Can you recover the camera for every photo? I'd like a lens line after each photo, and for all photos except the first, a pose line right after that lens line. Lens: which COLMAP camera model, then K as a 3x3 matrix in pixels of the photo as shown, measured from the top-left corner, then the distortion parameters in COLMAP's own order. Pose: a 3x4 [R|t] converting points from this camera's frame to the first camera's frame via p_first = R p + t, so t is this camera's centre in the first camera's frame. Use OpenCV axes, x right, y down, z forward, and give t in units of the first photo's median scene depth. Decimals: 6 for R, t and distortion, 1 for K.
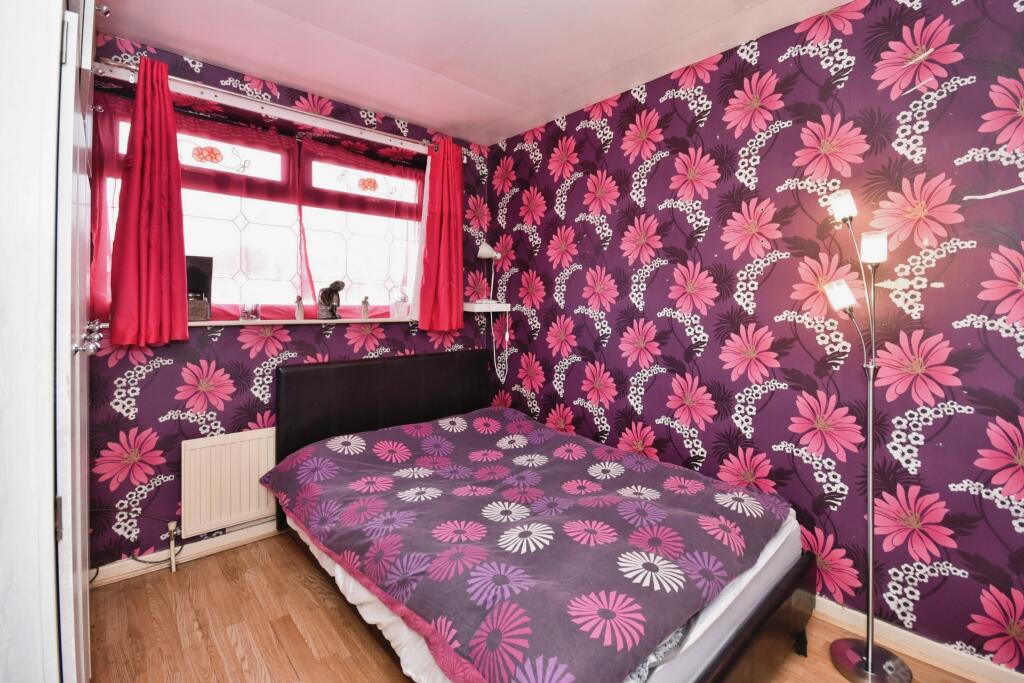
lens RADIAL K [[455.1, 0, 513.0], [0, 455.1, 308.3], [0, 0, 1]] dist [0.000794, 0.000083]
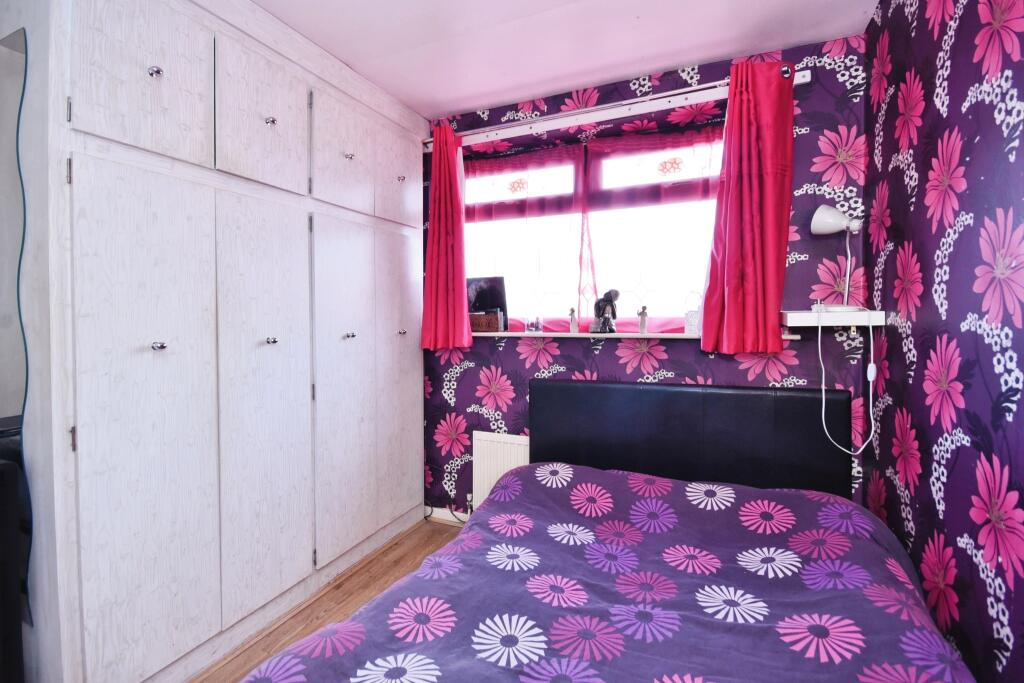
lens RADIAL K [[469.4, 0, 513.5], [0, 469.4, 327.6], [0, 0, 1]] dist [0.001593, -0.009315]
pose [[0.423447, 0.009849, -0.905867, 0.387070], [0.004313, 0.999908, 0.012888, 0.000347], [0.905911, -0.009364, 0.423365, 0.486035]]
